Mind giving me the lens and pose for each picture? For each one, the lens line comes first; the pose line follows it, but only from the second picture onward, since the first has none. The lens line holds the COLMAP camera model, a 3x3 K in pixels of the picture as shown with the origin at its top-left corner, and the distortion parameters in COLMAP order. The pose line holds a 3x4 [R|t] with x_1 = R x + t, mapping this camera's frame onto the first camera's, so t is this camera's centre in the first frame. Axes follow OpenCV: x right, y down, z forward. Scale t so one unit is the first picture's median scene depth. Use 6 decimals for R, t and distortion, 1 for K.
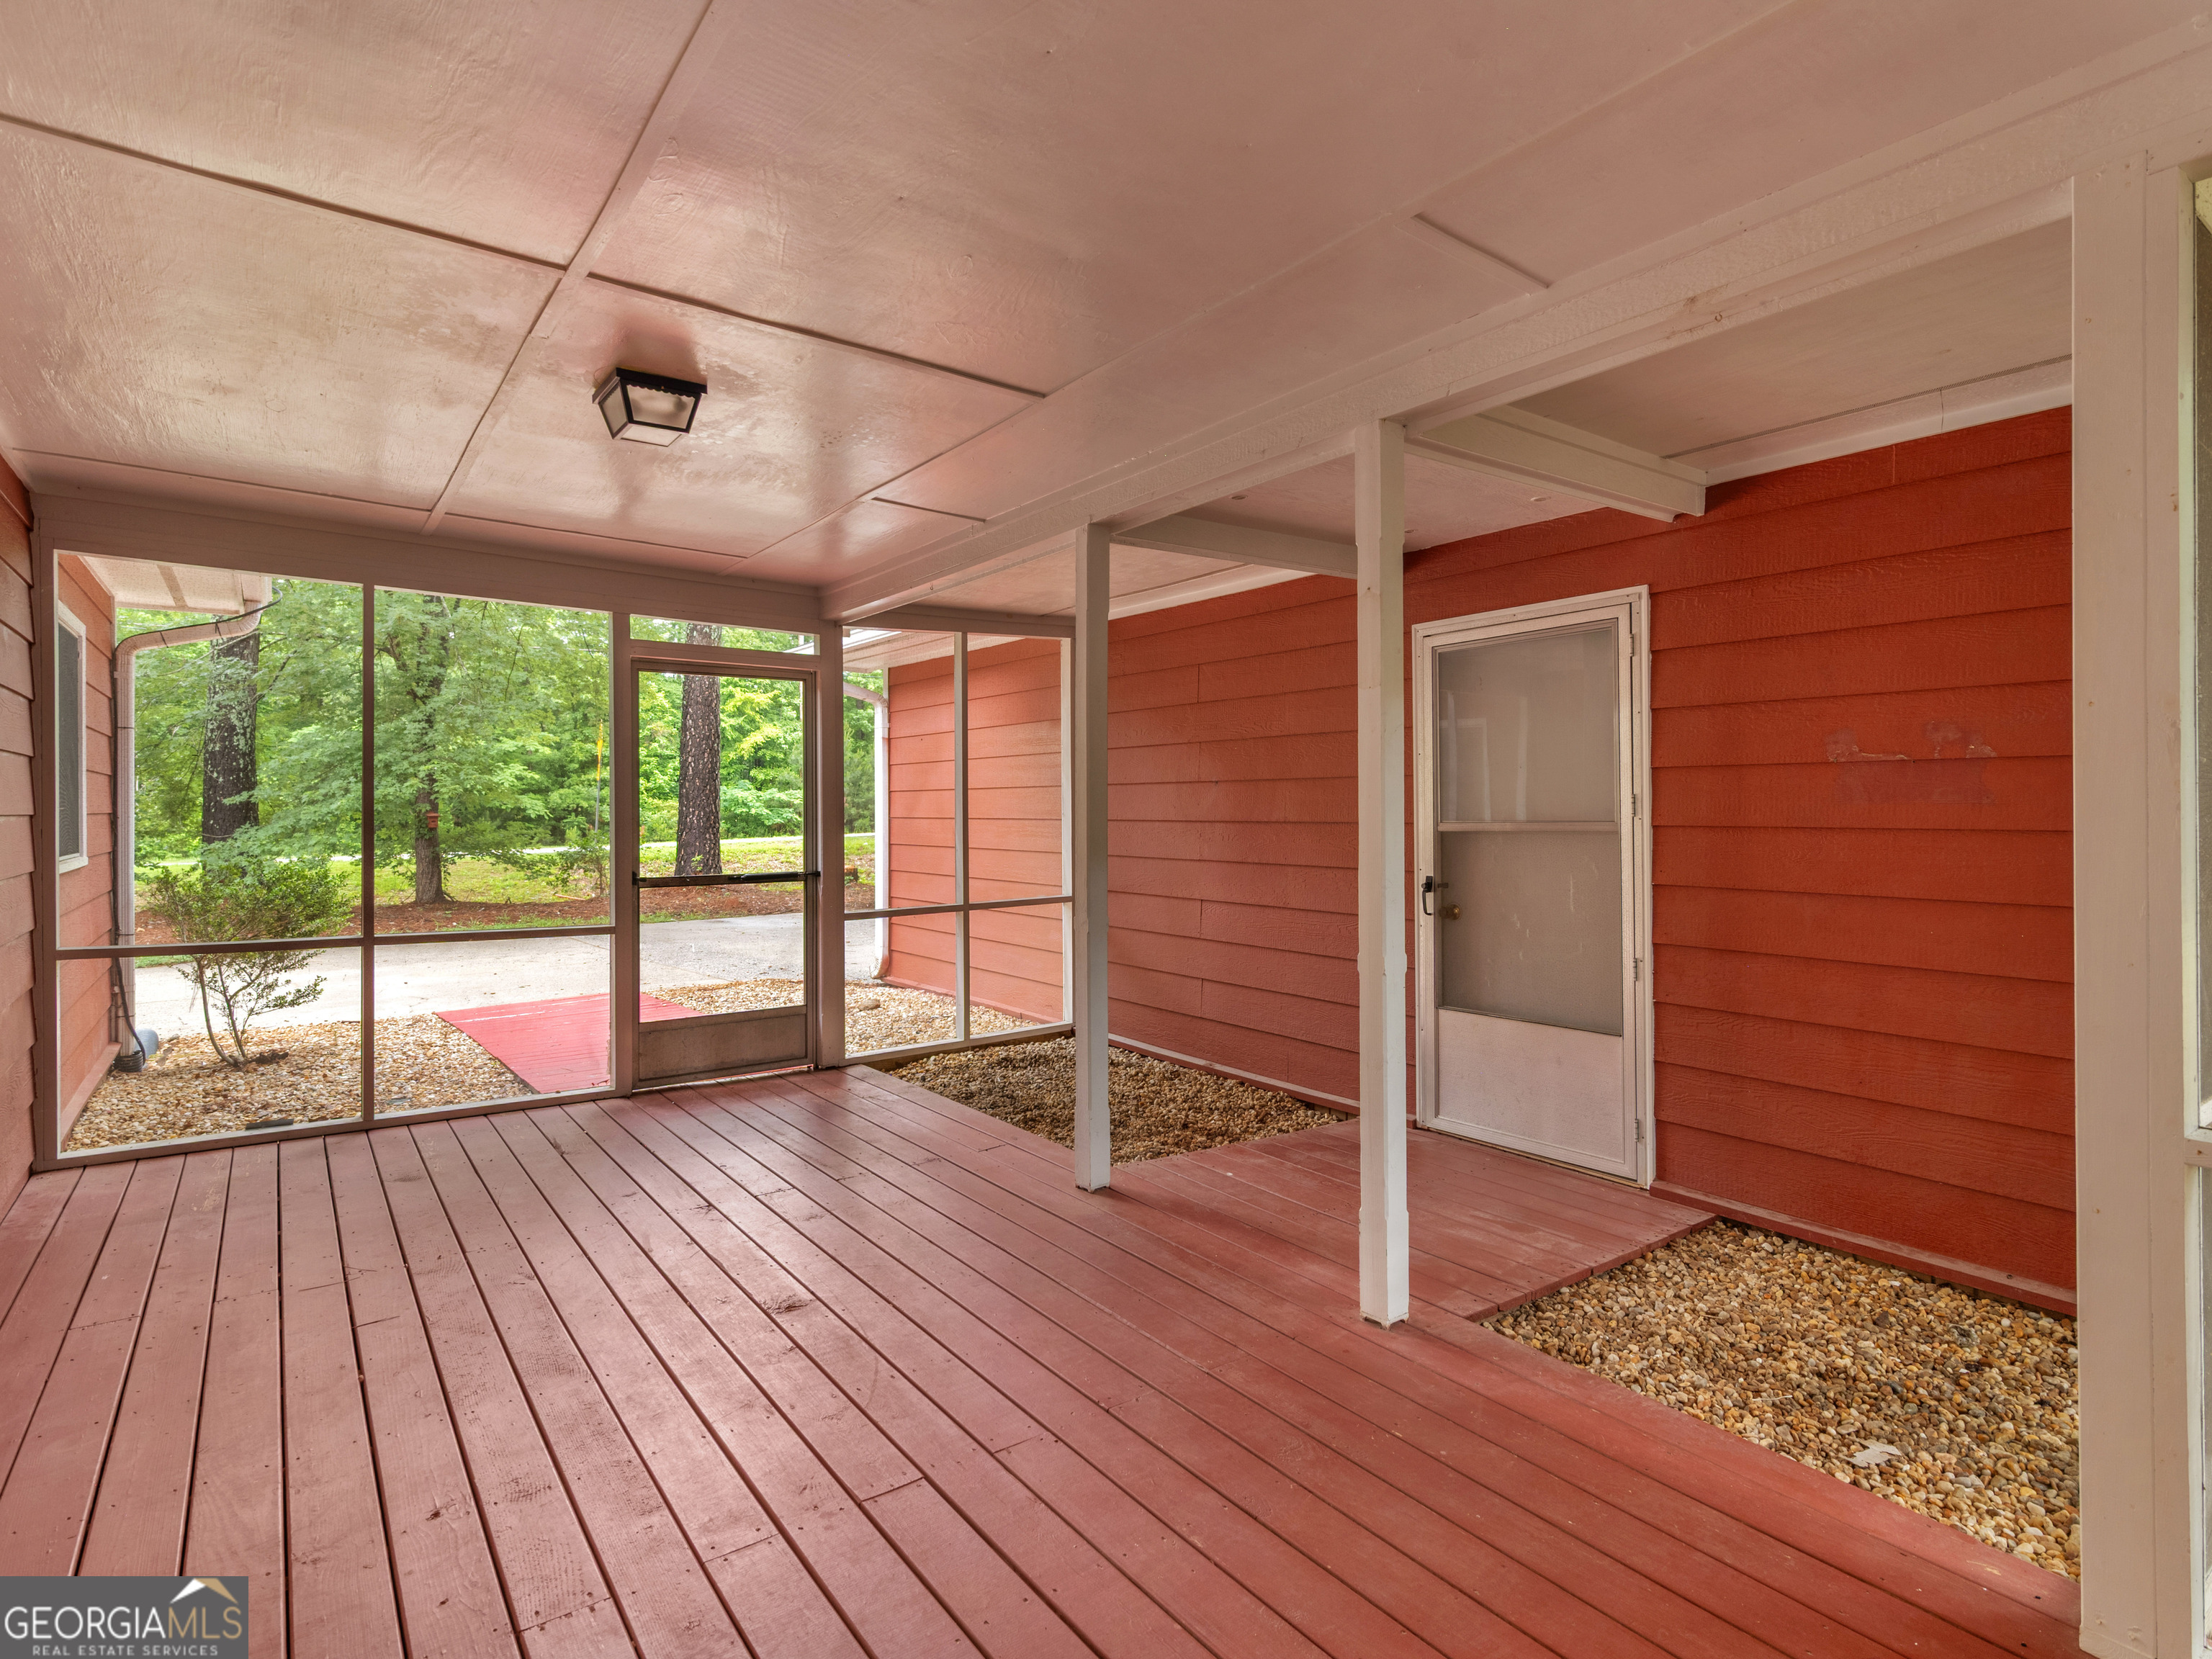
lens RADIAL K [[1173.4, 0, 1101.6], [0, 1173.4, 818.4], [0, 0, 1]] dist [0.000165, -0.001375]
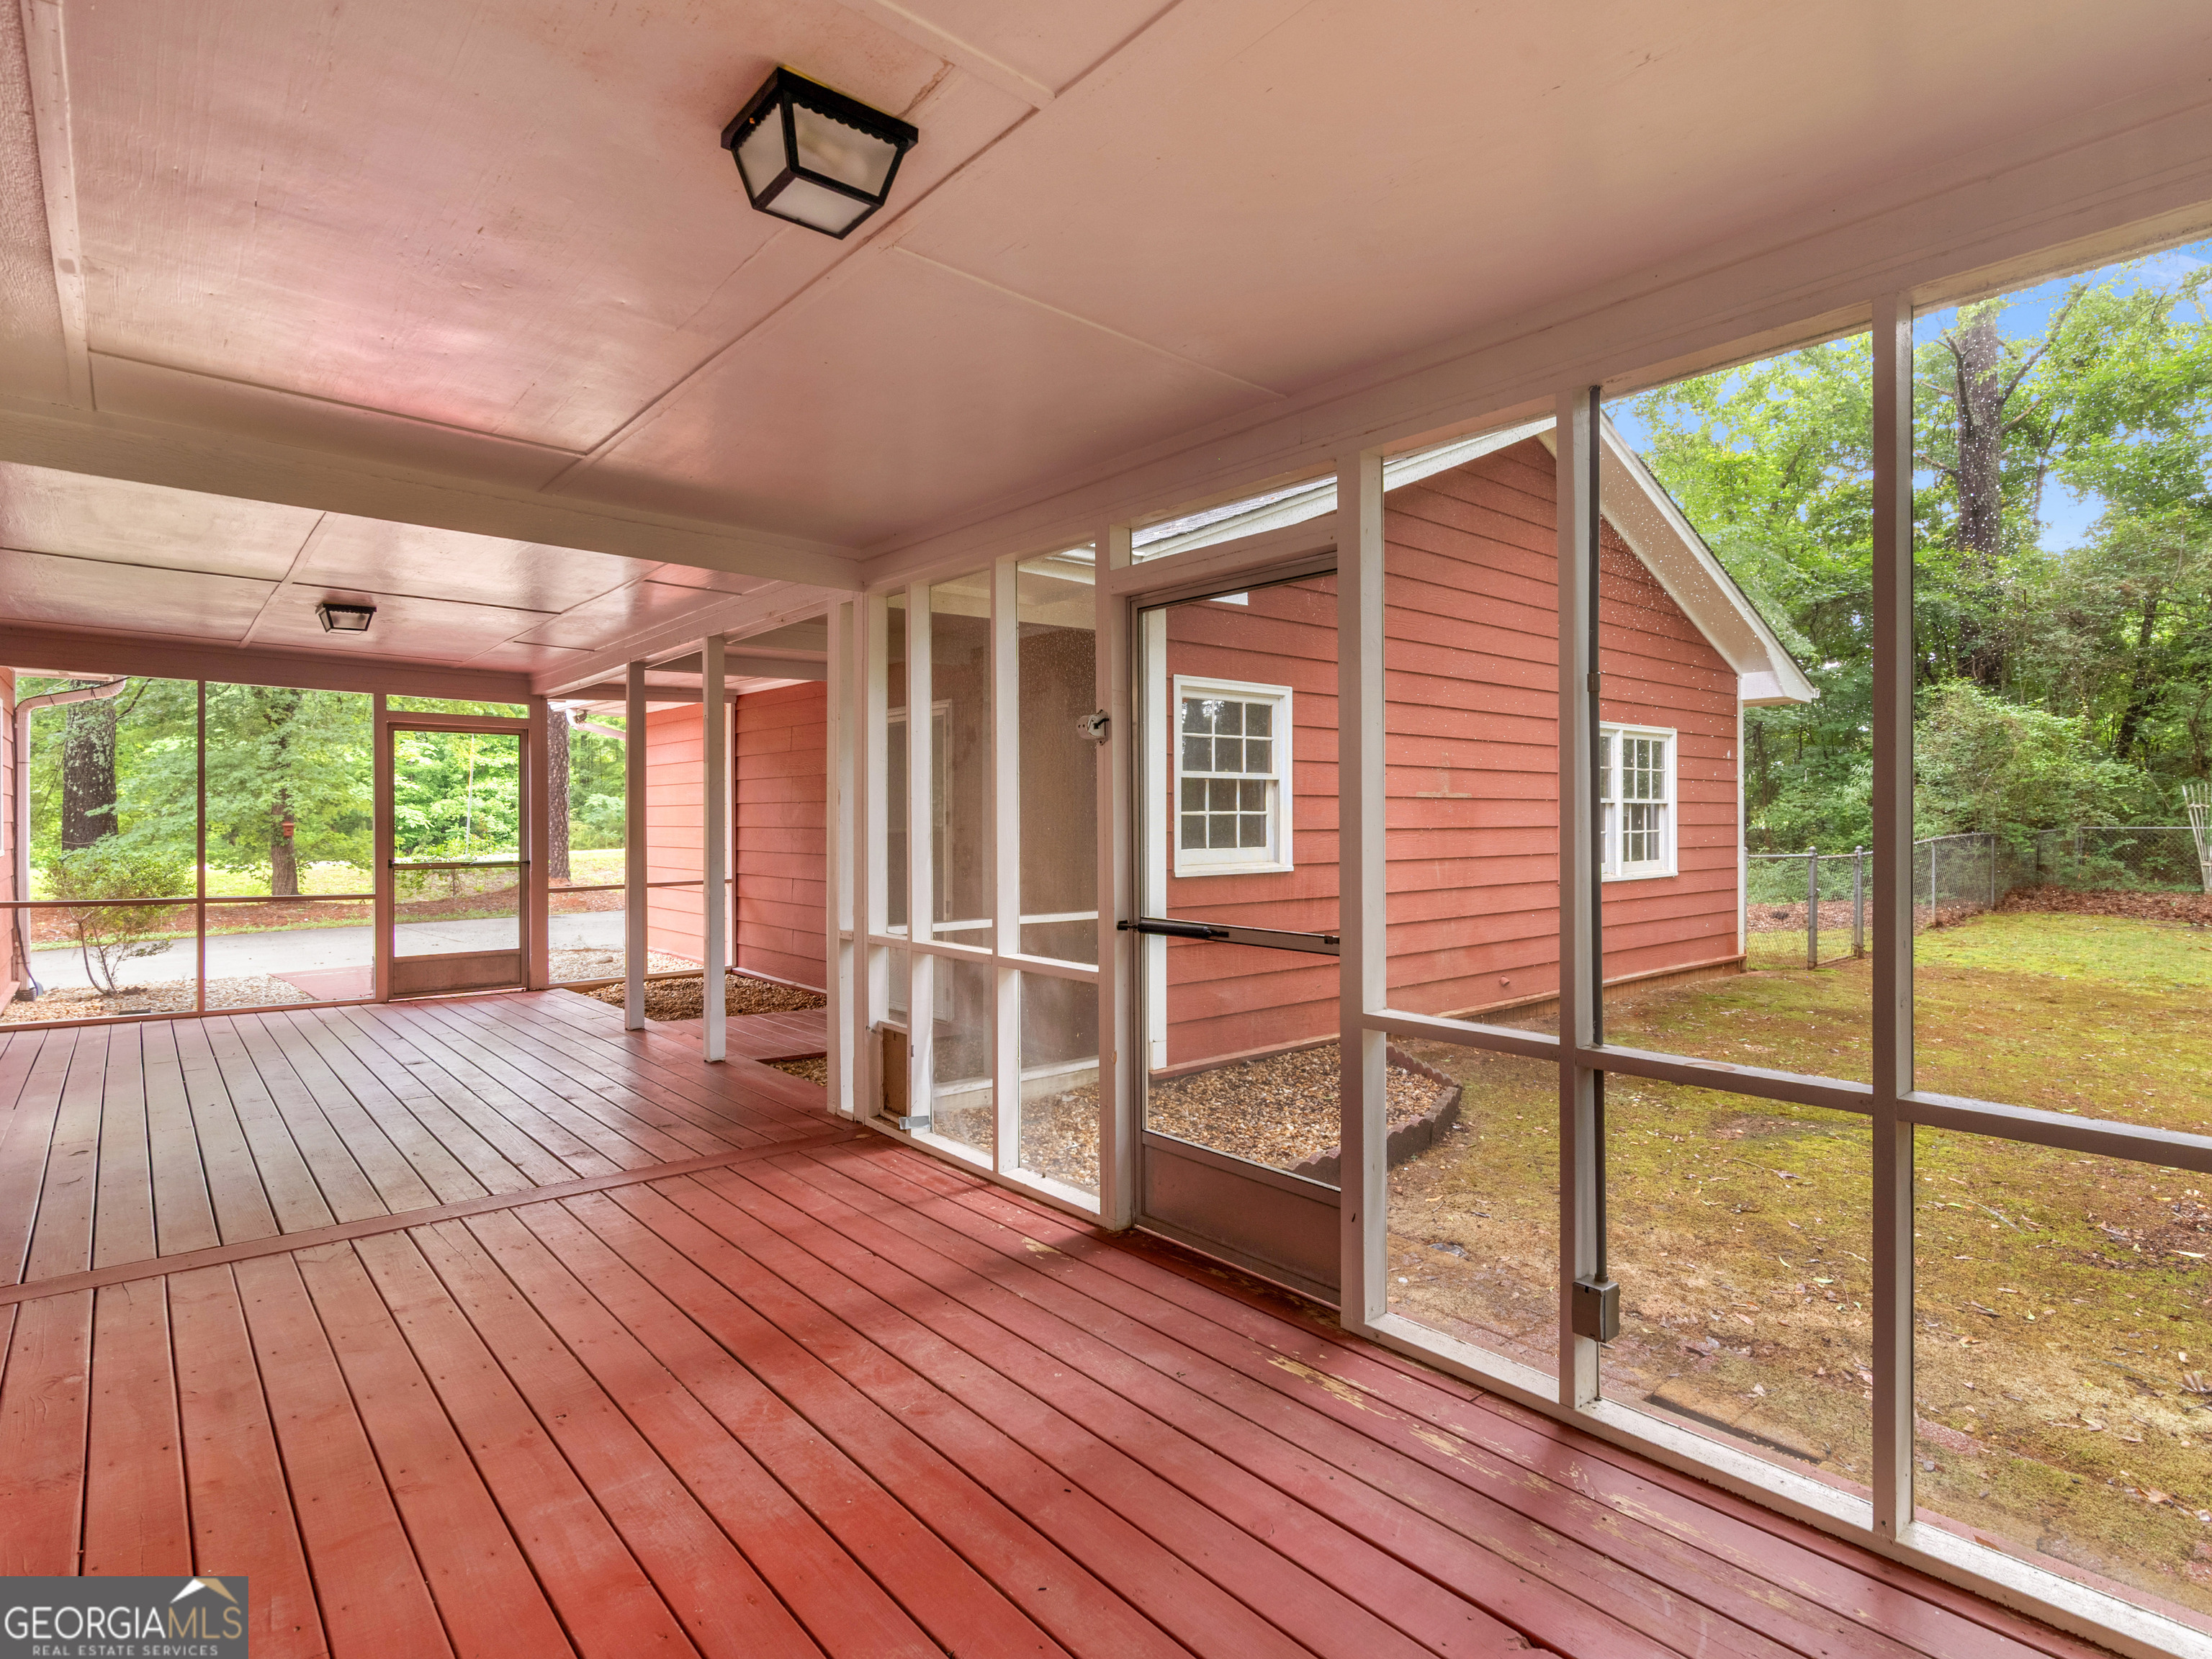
lens RADIAL K [[1147.1, 0, 1150.0], [0, 1147.1, 835.5], [0, 0, 1]] dist [0.002941, 0.000123]
pose [[0.993959, -0.002215, 0.109731, 0.385385], [0.001514, 0.999978, 0.006474, 0.003920], [-0.109742, -0.006268, 0.993940, -0.551434]]
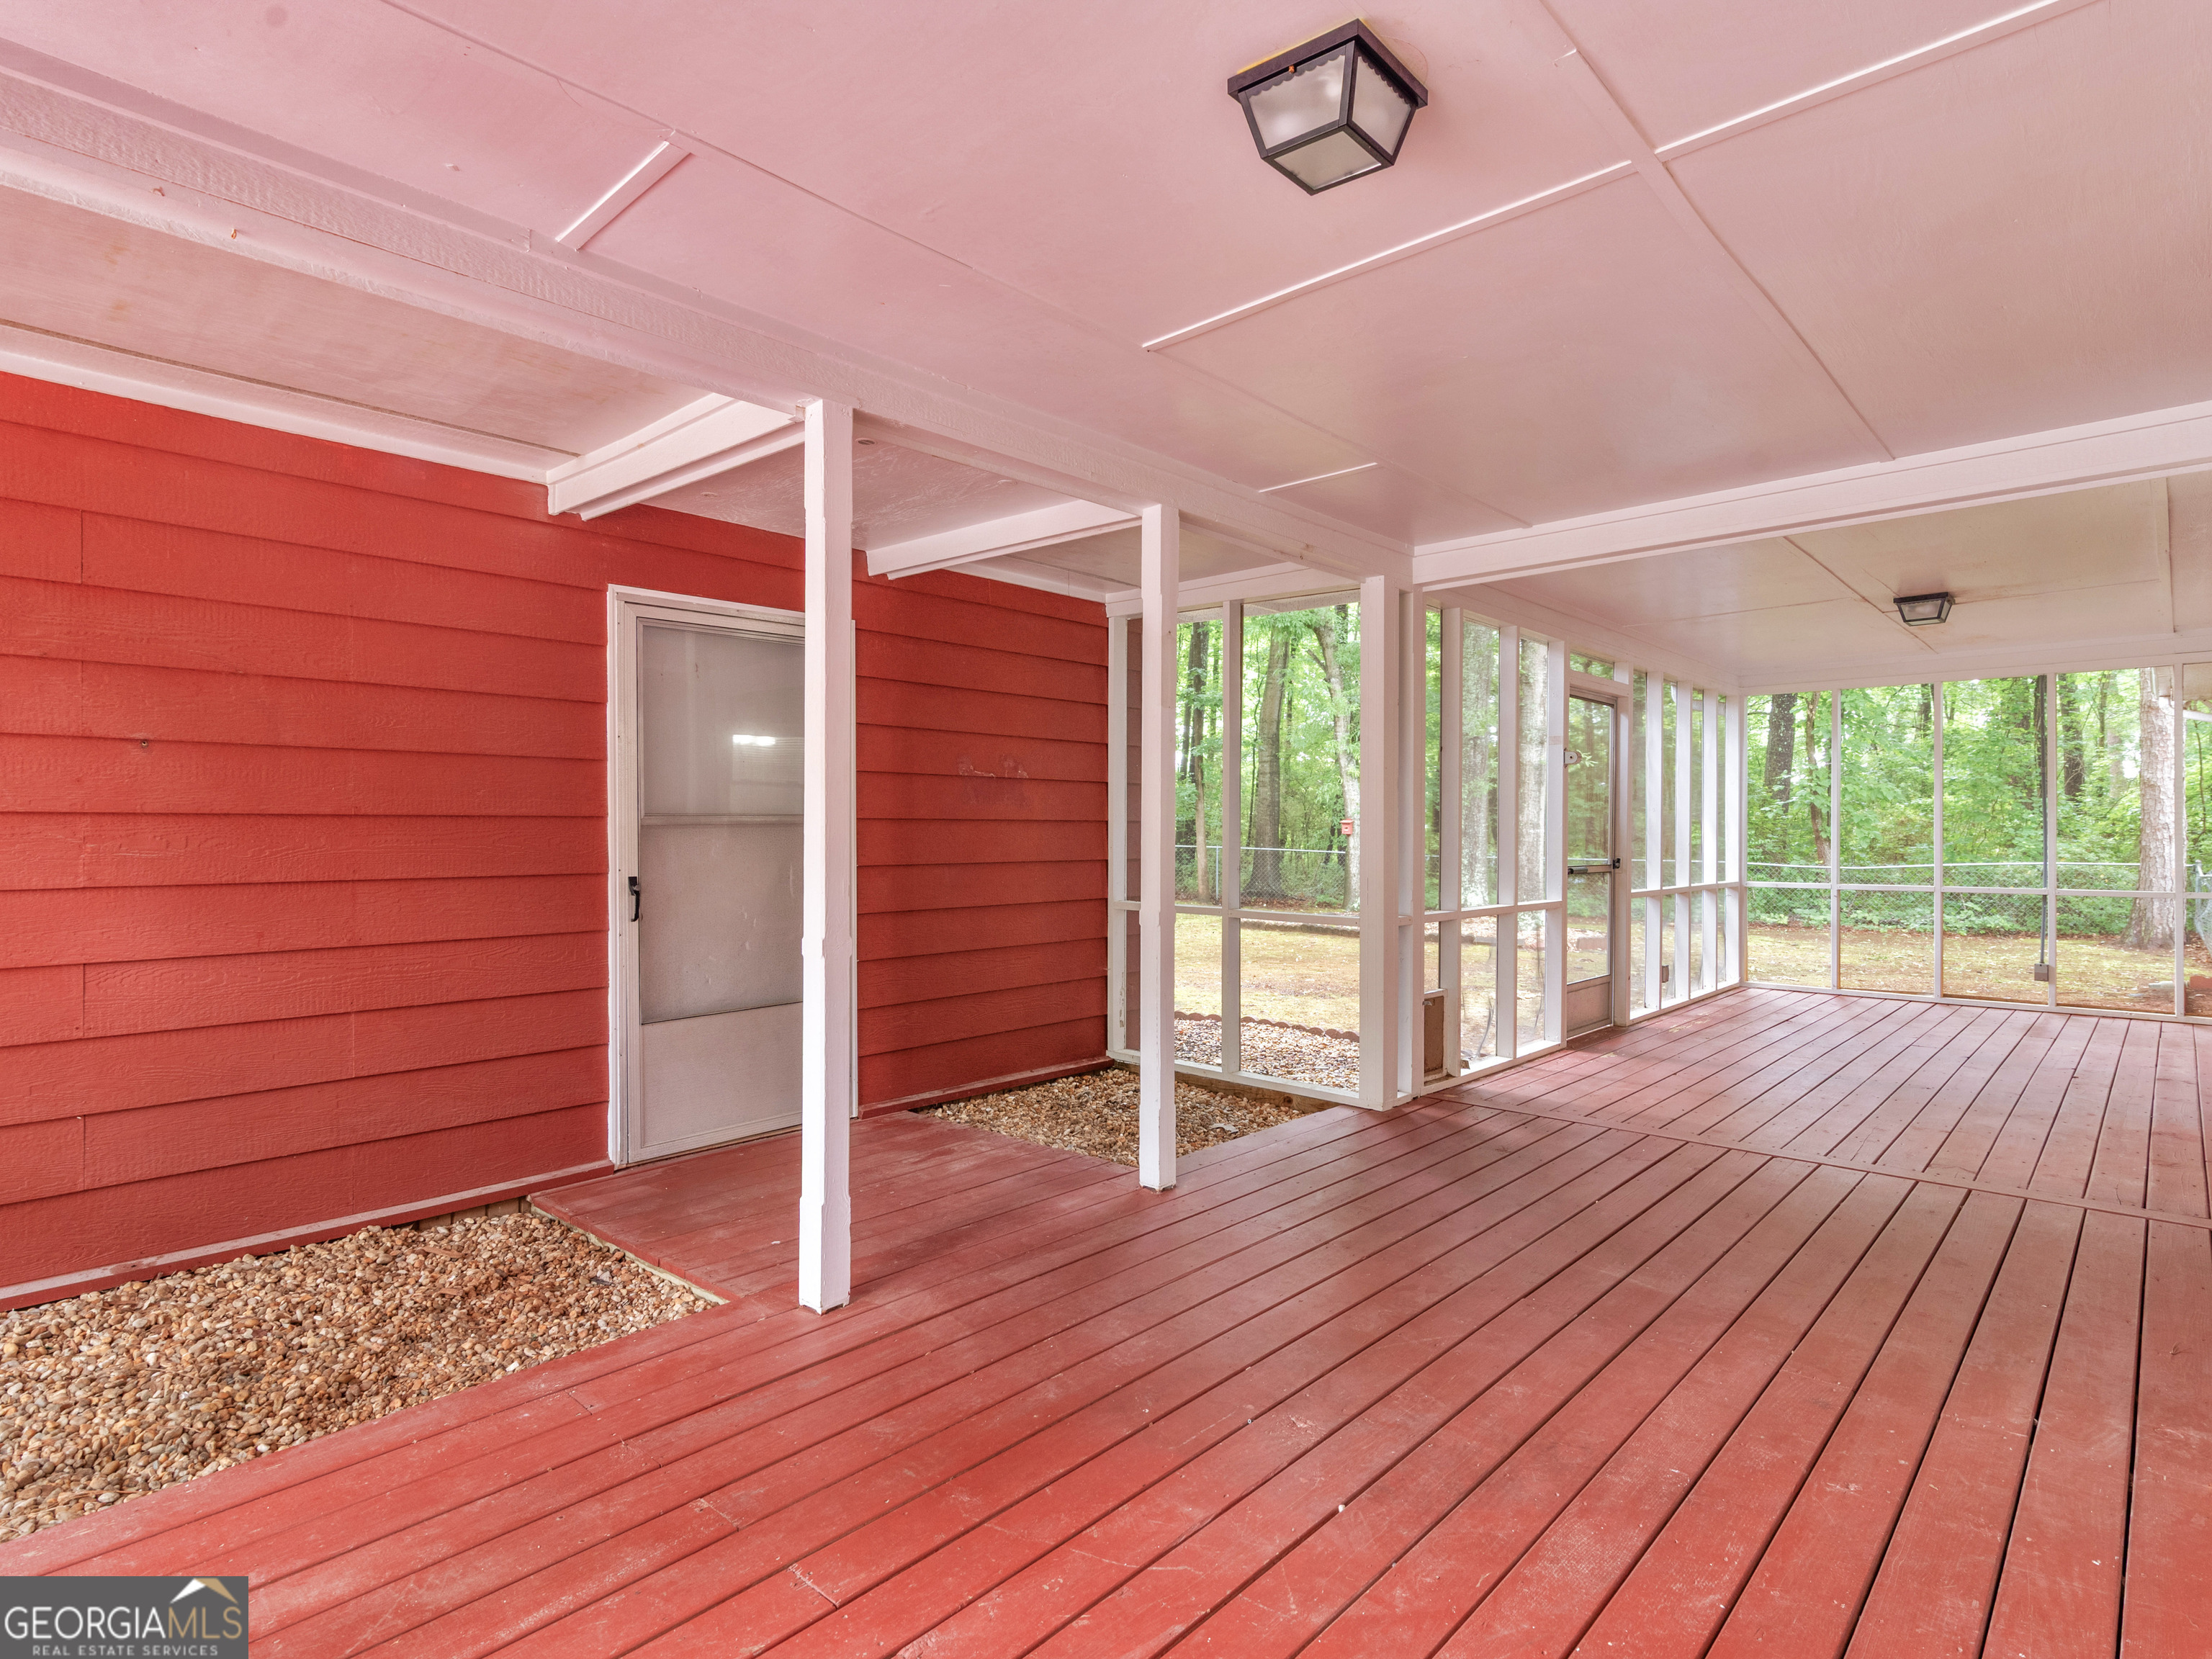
lens RADIAL K [[1147.1, 0, 1150.0], [0, 1147.1, 835.5], [0, 0, 1]] dist [0.002941, 0.000123]
pose [[-0.226089, -0.002986, 0.974102, -0.509398], [0.006799, 0.999966, 0.004643, 0.013930], [-0.974083, 0.007672, -0.226061, 0.651252]]
